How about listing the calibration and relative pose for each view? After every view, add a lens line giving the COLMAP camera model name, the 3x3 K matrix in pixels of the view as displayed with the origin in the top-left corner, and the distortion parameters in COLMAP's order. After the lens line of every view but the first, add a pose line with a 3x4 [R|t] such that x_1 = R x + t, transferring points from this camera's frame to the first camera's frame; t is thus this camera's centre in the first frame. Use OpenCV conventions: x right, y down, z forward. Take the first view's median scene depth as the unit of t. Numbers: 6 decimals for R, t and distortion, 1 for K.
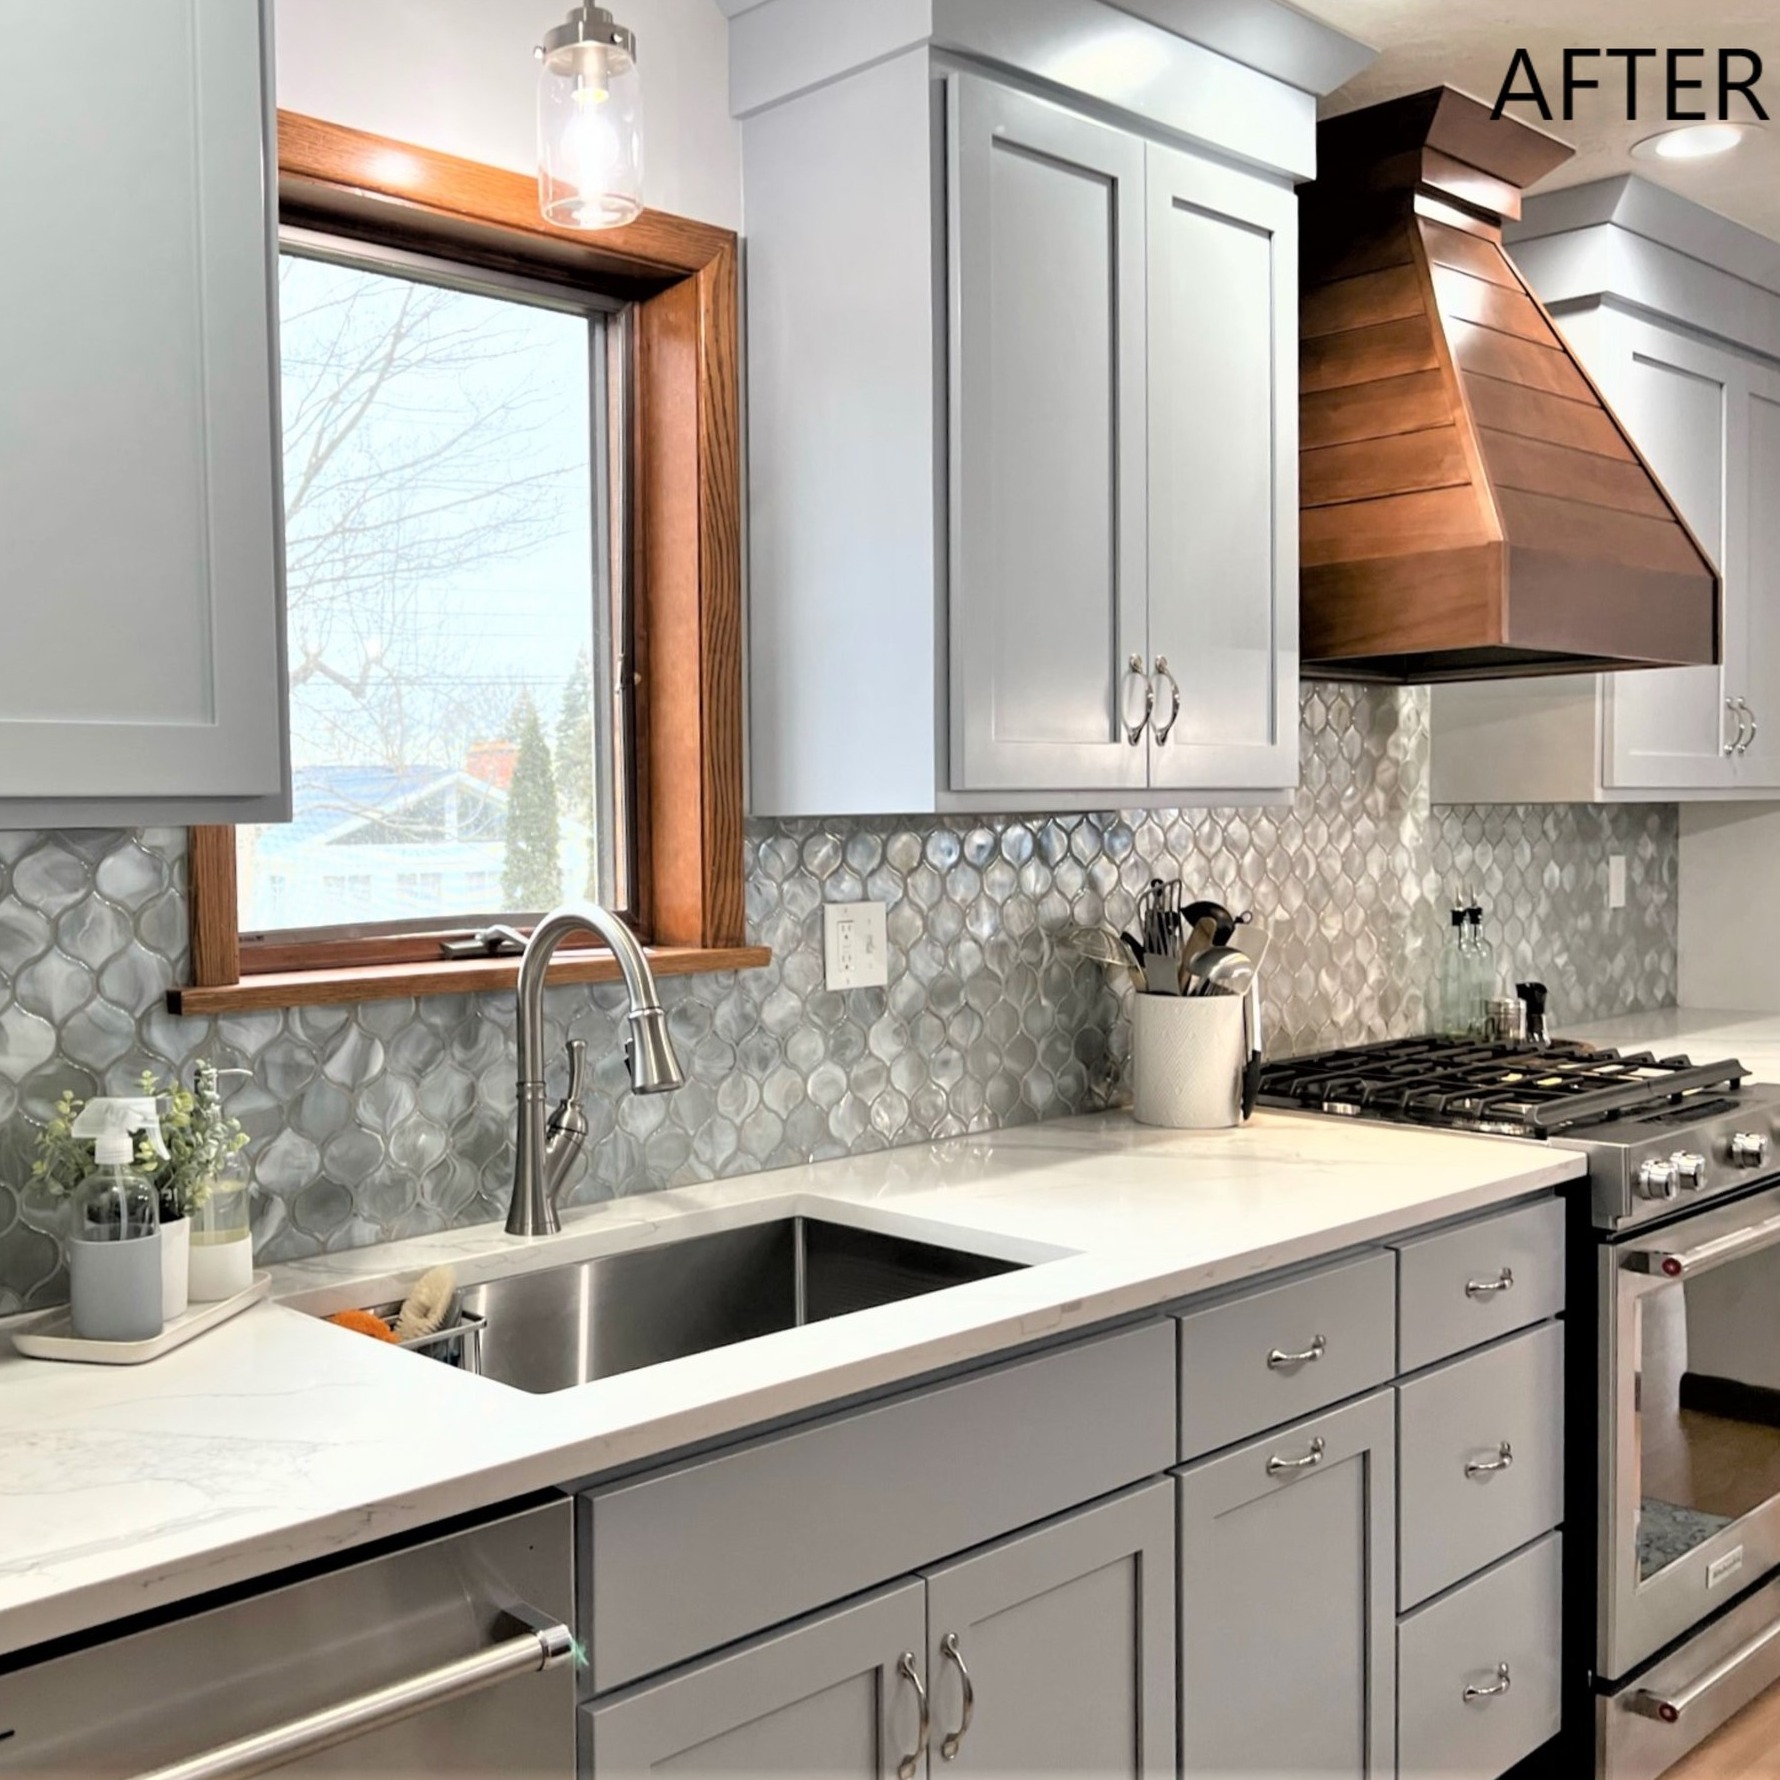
lens RADIAL K [[1909.0, 0, 554.1], [0, 1909.0, 887.5], [0, 0, 1]] dist [0.037508, -0.044614]
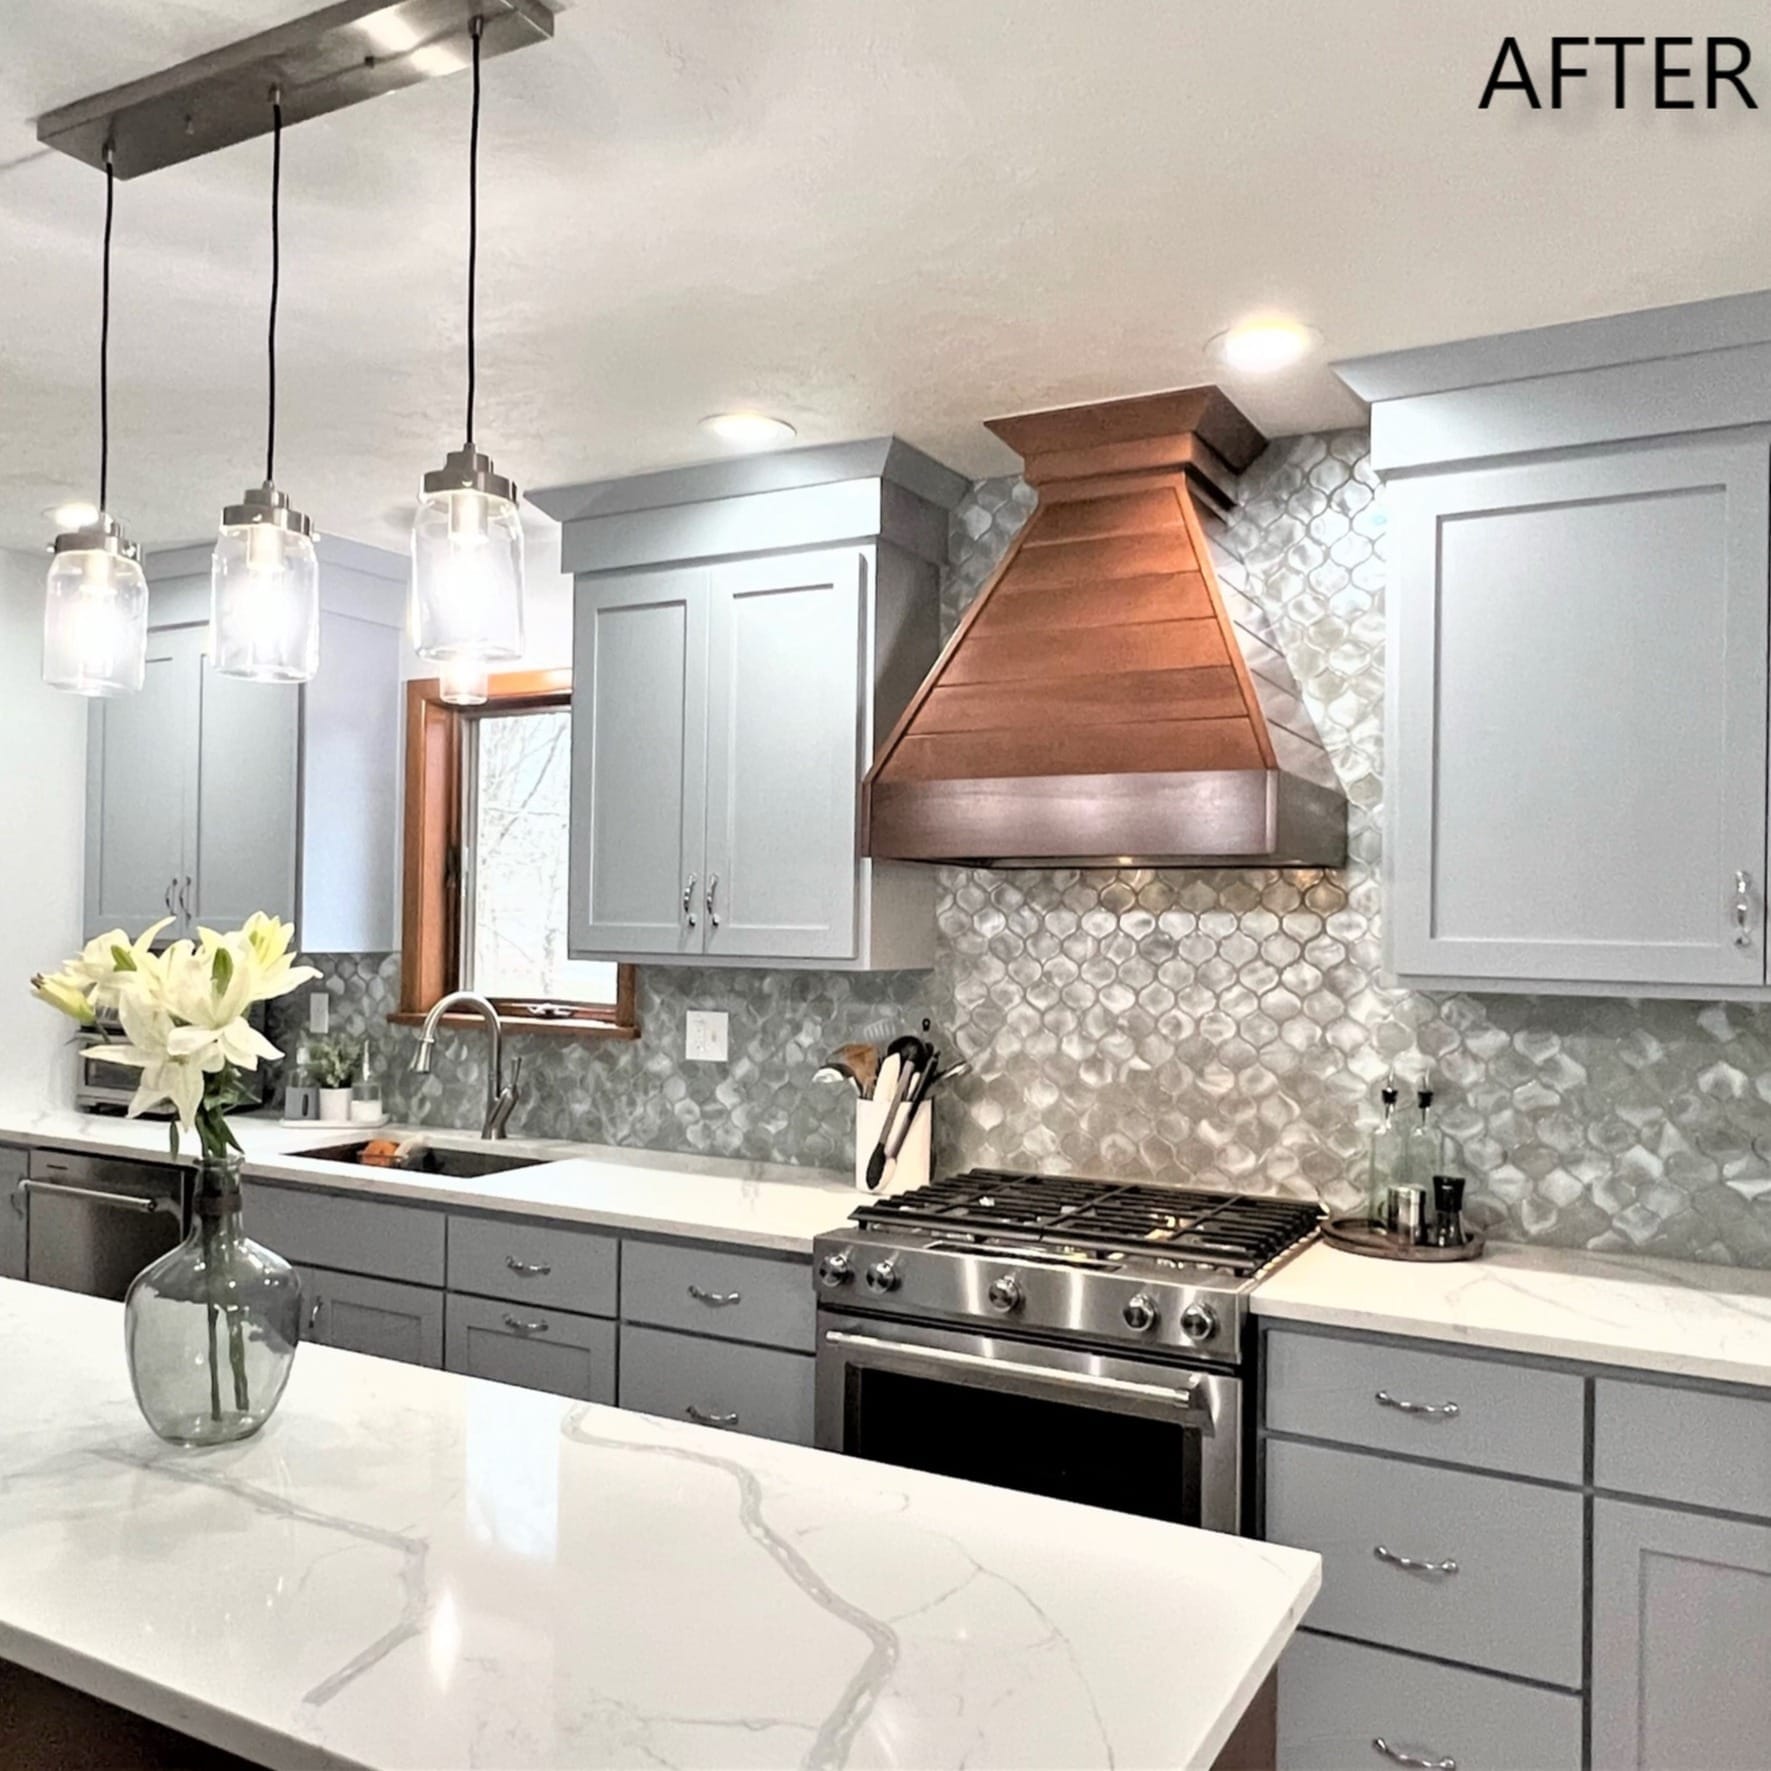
lens RADIAL K [[1510.3, 0, 888.2], [0, 1510.3, 907.9], [0, 0, 1]] dist [-0.000402, -0.007496]
pose [[0.370162, 0.009630, -0.928917, 1.471295], [-0.056604, 0.998322, -0.012207, -0.077925], [0.927241, 0.057099, 0.370086, 0.615846]]
